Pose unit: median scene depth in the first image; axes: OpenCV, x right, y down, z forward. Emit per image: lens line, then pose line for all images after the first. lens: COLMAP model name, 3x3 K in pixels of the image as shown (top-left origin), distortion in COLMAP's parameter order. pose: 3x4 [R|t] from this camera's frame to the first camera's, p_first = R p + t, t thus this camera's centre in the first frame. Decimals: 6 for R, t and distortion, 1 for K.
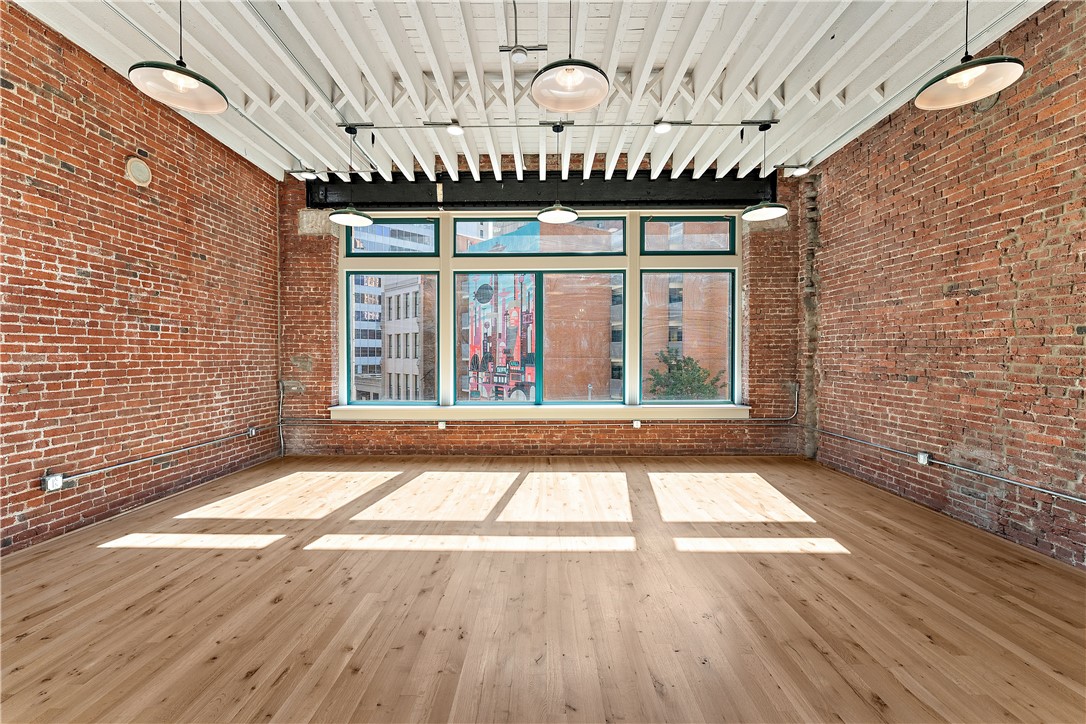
lens RADIAL K [[436.3, 0, 538.7], [0, 436.3, 360.2], [0, 0, 1]] dist [0.000074, 0.000789]
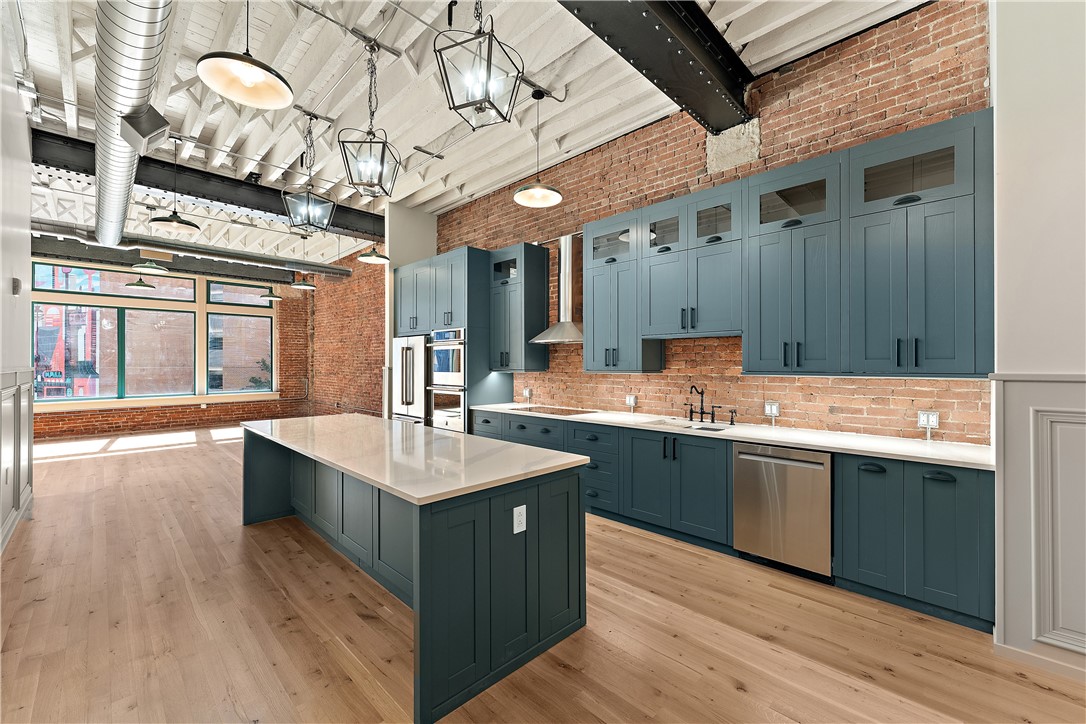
lens RADIAL K [[436.3, 0, 540.6], [0, 436.3, 365.0], [0, 0, 1]] dist [0.000074, 0.000789]
pose [[0.691457, -0.002104, 0.722414, -0.089734], [0.007413, 0.999964, -0.004183, 0.006908], [-0.722379, 0.008248, 0.691448, -1.094729]]
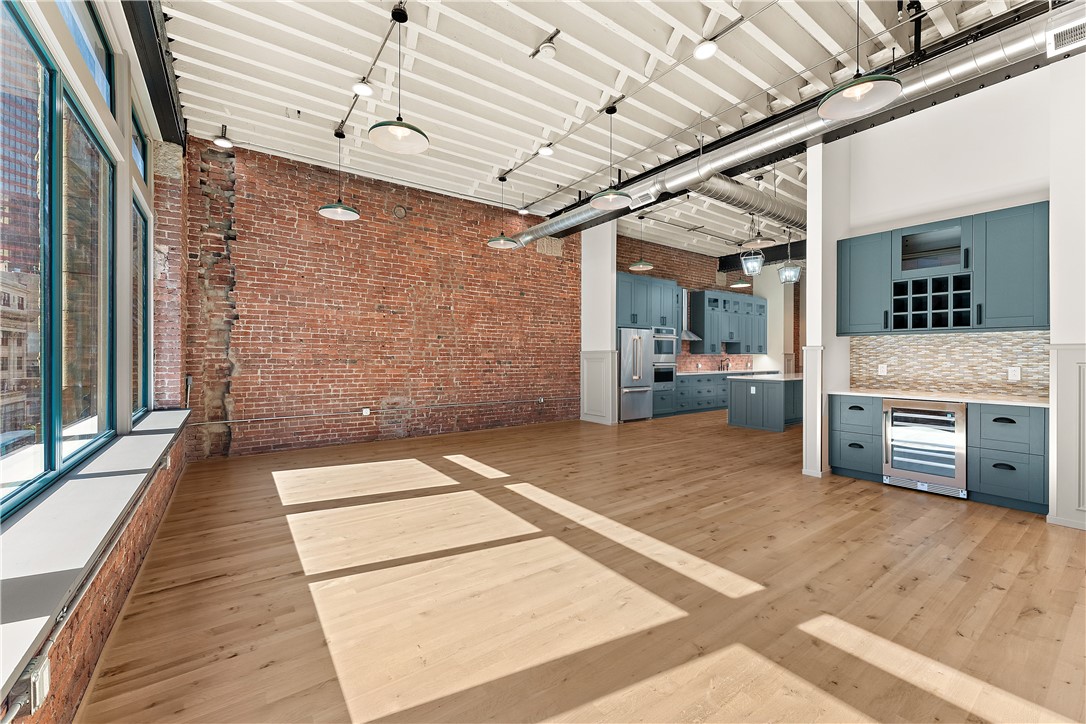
lens RADIAL K [[436.3, 0, 534.9], [0, 436.3, 366.1], [0, 0, 1]] dist [0.000074, 0.000789]
pose [[-0.590087, -0.021342, 0.807058, -0.508173], [0.003371, 0.999577, 0.028898, 0.011562], [-0.807333, 0.019773, -0.589765, 0.968693]]
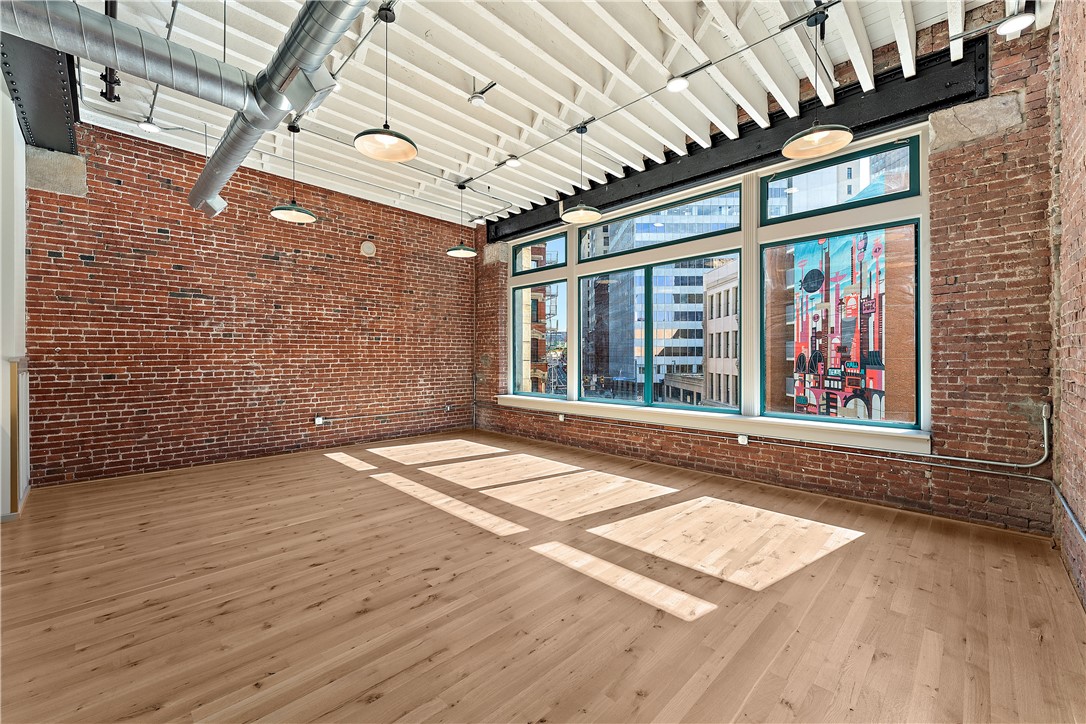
lens RADIAL K [[436.3, 0, 533.8], [0, 436.3, 354.1], [0, 0, 1]] dist [0.000074, 0.000789]
pose [[0.711983, -0.004031, -0.702185, 0.523394], [-0.005141, 0.999927, -0.010952, 0.000539], [0.702177, 0.011407, 0.711911, 0.162416]]
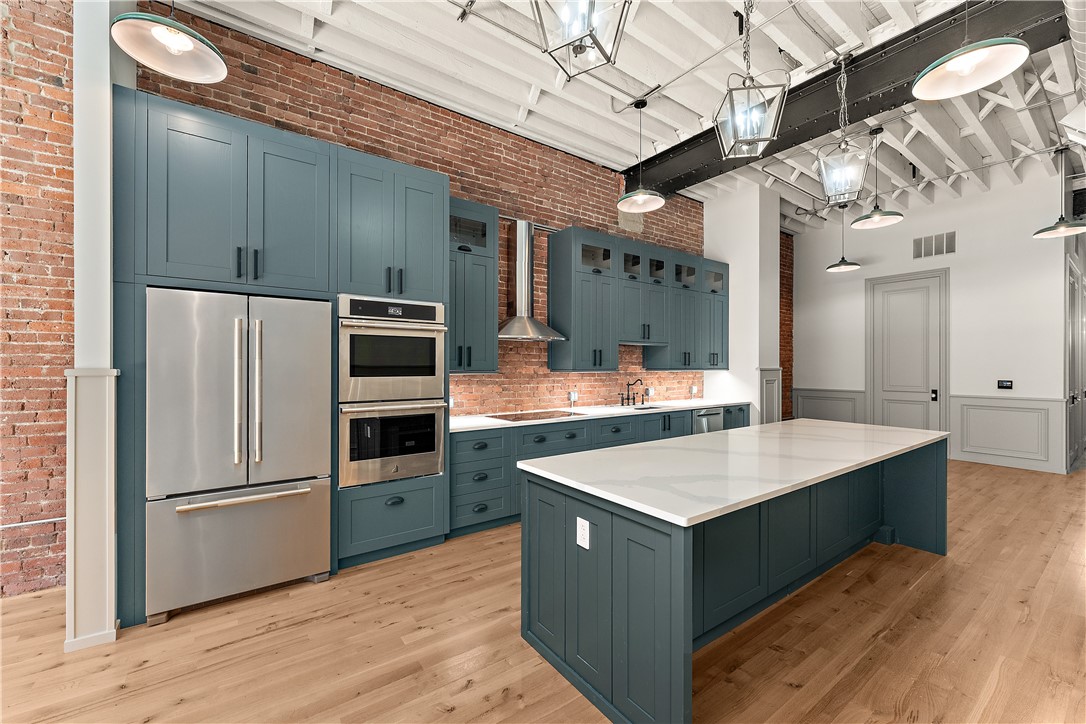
lens RADIAL K [[436.3, 0, 543.6], [0, 436.3, 366.2], [0, 0, 1]] dist [0.000074, 0.000789]
pose [[-0.598005, -0.005658, 0.801472, -0.075924], [0.004522, 0.999935, 0.010433, -0.001279], [-0.801479, 0.009863, -0.597941, -0.122311]]
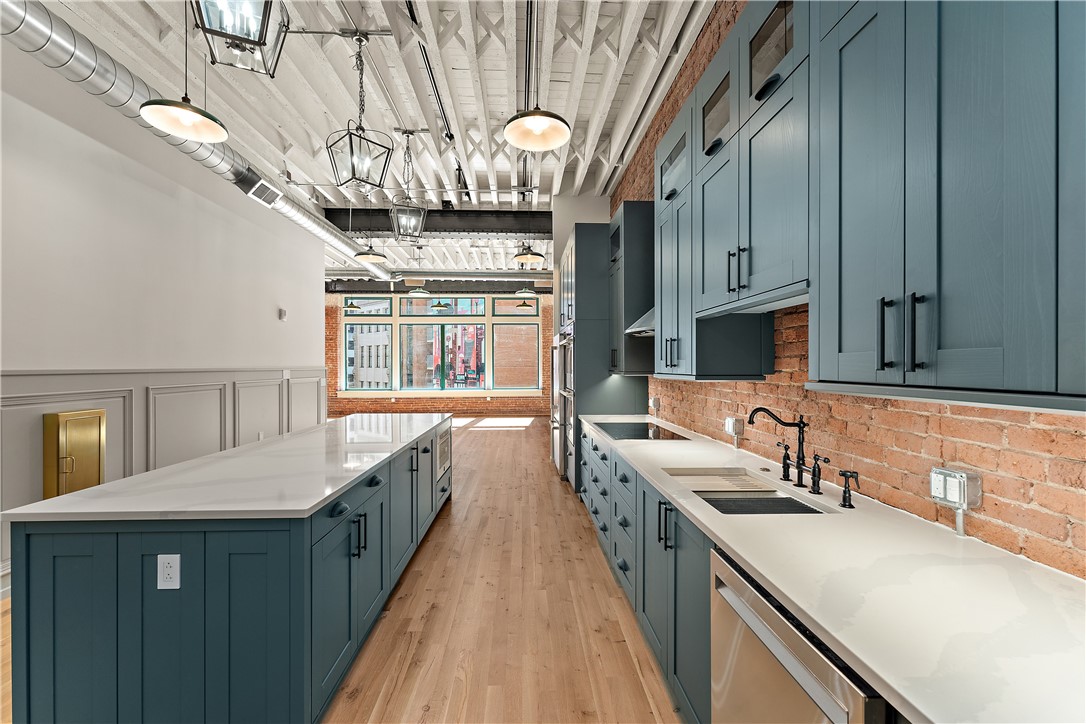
lens RADIAL K [[436.3, 0, 540.8], [0, 436.3, 370.4], [0, 0, 1]] dist [0.000074, 0.000789]
pose [[0.998098, -0.002262, 0.061613, 0.351608], [0.002127, 0.999995, 0.002250, 0.008519], [-0.061617, -0.002114, 0.998098, -1.113504]]
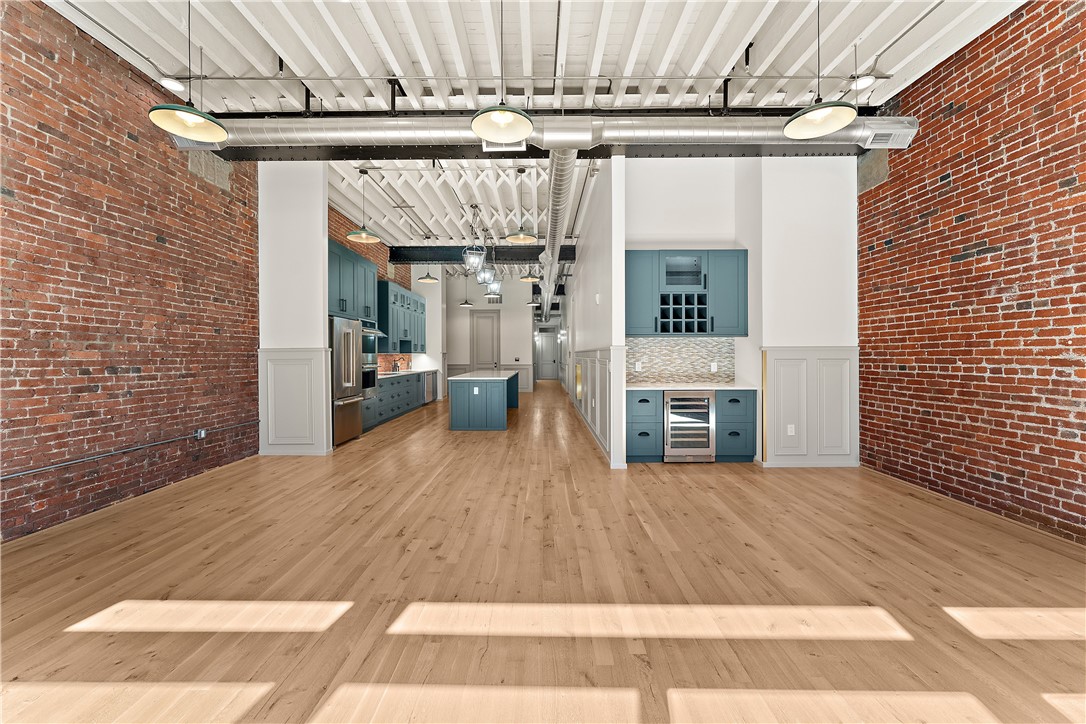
lens RADIAL K [[436.3, 0, 541.1], [0, 436.3, 359.1], [0, 0, 1]] dist [0.000074, 0.000789]
pose [[-0.999922, 0.000143, -0.012525, -0.010016], [-0.000073, 0.999851, 0.017271, 0.010909], [0.012526, 0.017270, -0.999772, 0.926569]]
